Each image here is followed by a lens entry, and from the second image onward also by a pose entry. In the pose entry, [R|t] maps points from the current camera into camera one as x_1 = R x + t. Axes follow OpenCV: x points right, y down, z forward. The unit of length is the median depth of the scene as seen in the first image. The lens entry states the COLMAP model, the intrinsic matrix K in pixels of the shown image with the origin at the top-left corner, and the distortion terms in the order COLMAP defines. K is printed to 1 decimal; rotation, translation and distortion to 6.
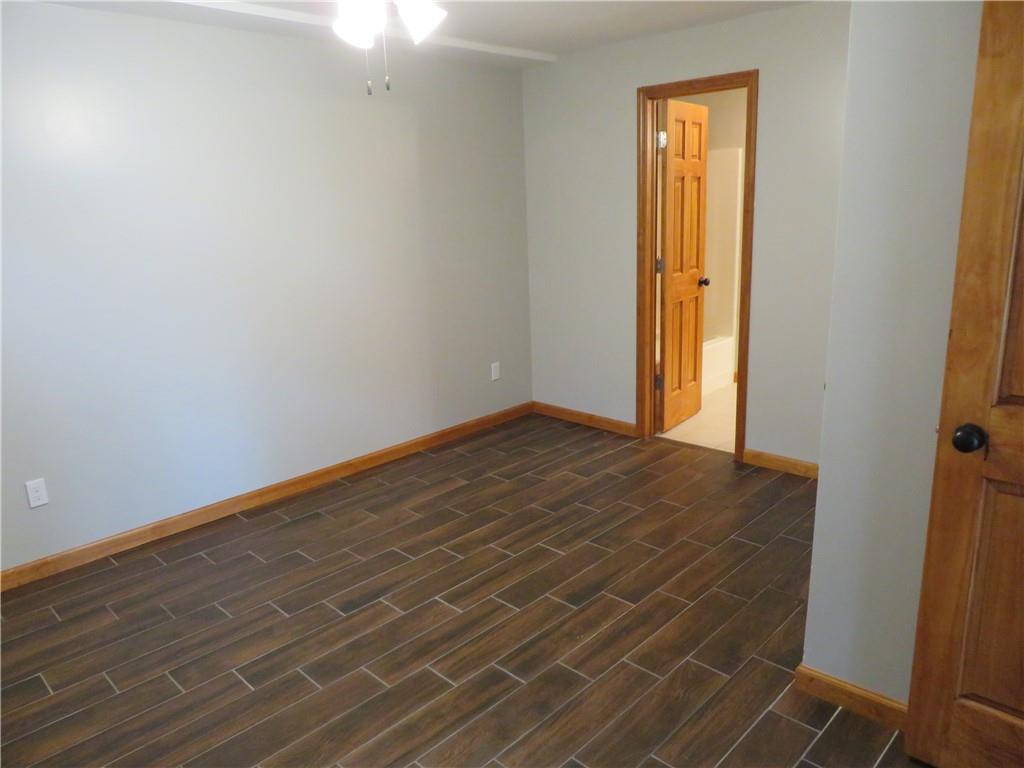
lens RADIAL K [[721.7, 0, 508.3], [0, 721.7, 379.0], [0, 0, 1]] dist [-0.013785, 0.008377]
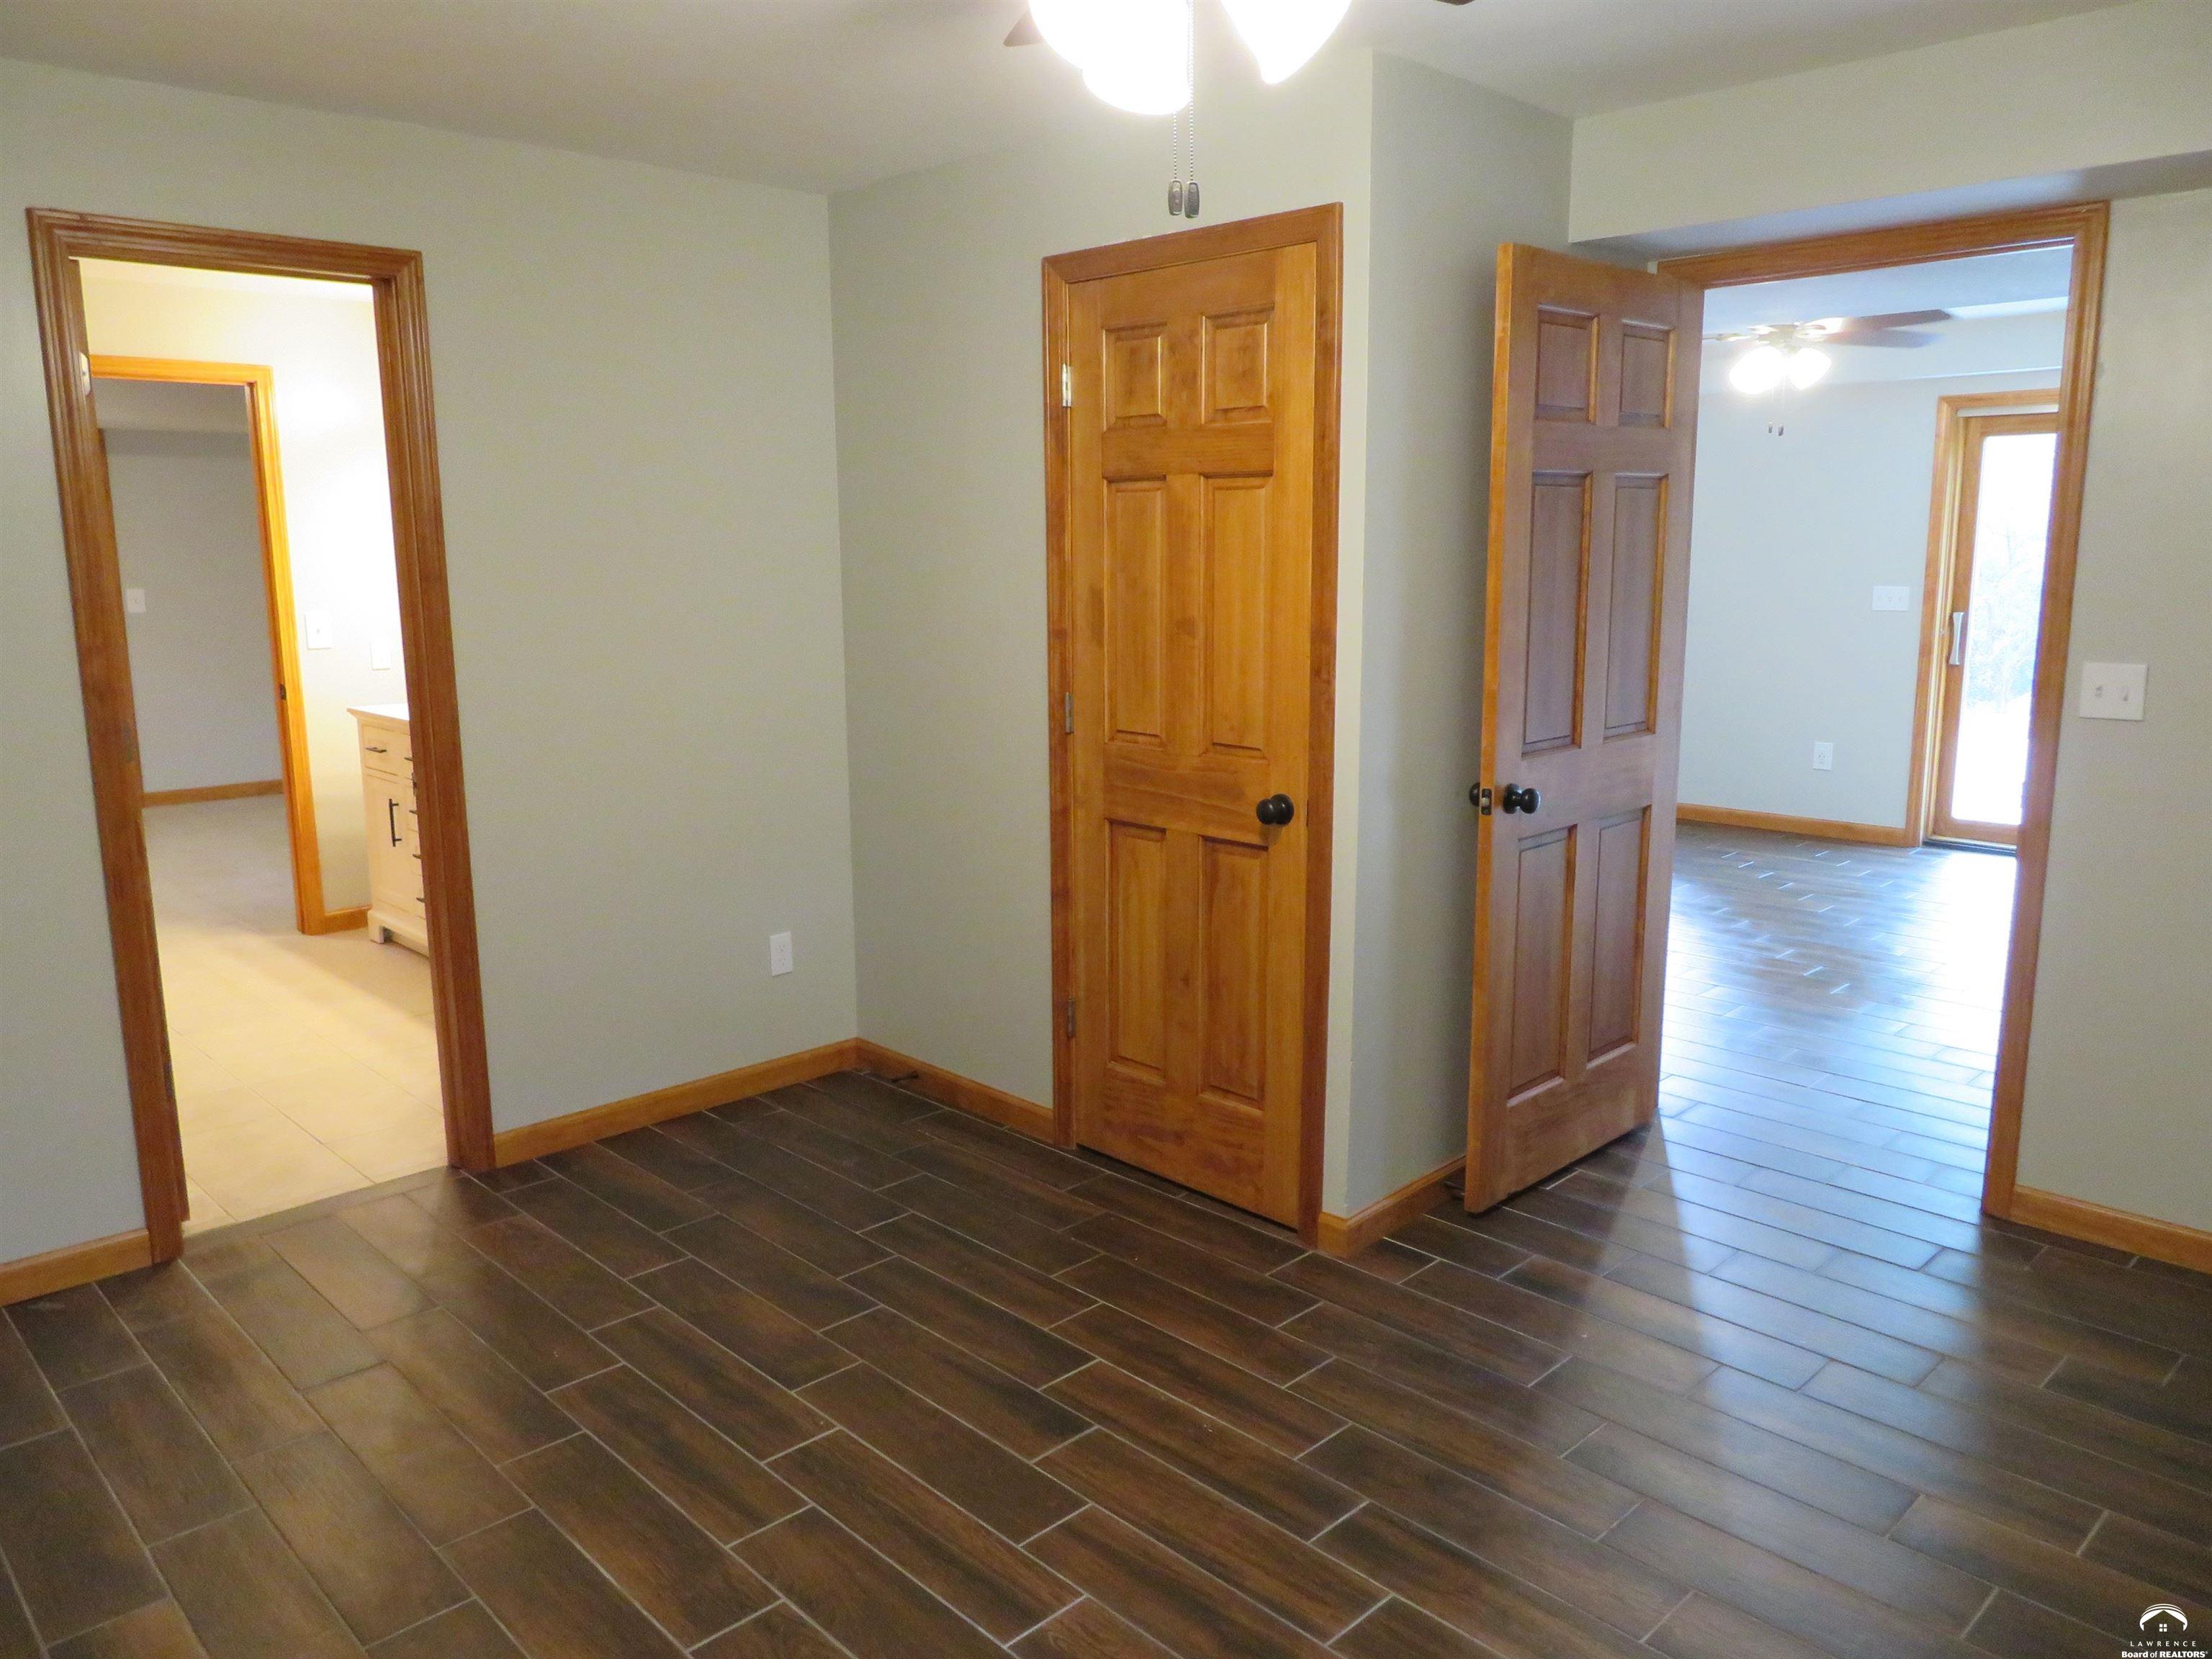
lens RADIAL K [[1559.0, 0, 1098.1], [0, 1559.0, 818.8], [0, 0, 1]] dist [-0.013785, 0.008377]
pose [[0.036319, -0.140932, 0.989353, -0.780721], [0.244440, 0.961186, 0.127946, -0.163468], [-0.968984, 0.237191, 0.069359, 0.809643]]
